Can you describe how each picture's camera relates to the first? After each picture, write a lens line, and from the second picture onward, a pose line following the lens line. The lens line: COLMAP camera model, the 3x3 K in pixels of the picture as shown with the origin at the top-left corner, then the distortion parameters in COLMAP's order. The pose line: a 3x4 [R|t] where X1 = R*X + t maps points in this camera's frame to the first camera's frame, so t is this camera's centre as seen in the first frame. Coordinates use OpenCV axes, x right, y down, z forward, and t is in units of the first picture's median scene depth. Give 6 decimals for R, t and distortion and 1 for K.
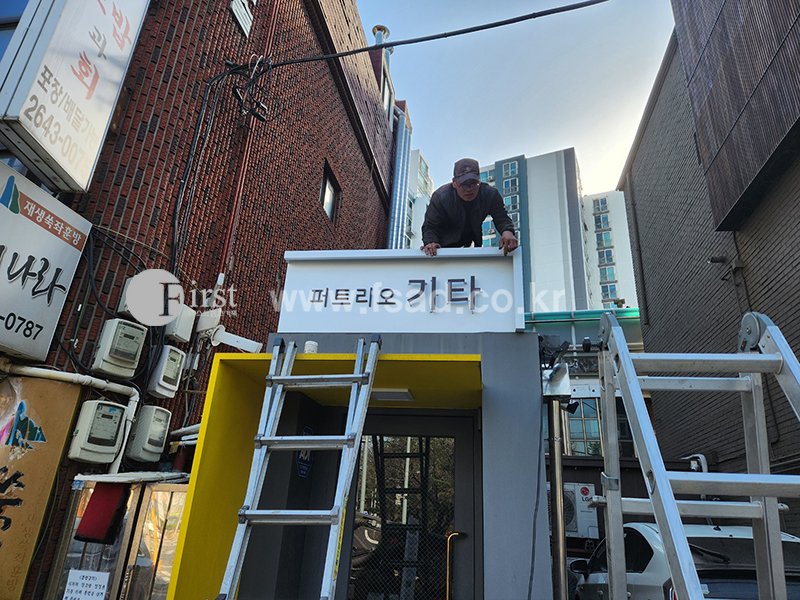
lens RADIAL K [[532.2, 0, 400.0], [0, 532.2, 300.0], [0, 0, 1]] dist [0.083059, -0.066202]
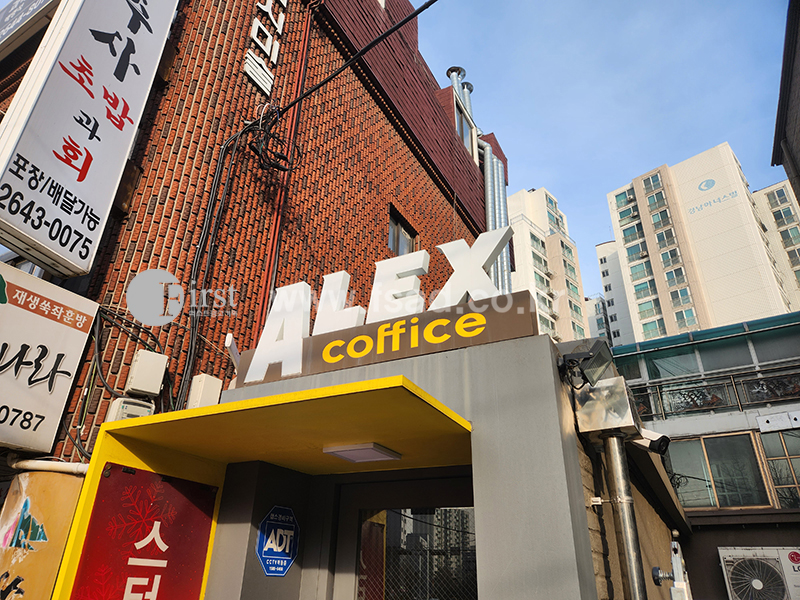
lens RADIAL K [[532.1, 0, 392.4], [0, 532.1, 311.4], [0, 0, 1]] dist [0.077577, -0.062181]
pose [[0.942705, -0.173266, -0.285108, 0.217149], [0.147035, 0.982867, -0.111143, 0.062122], [0.299481, 0.062854, 0.952030, 0.255706]]
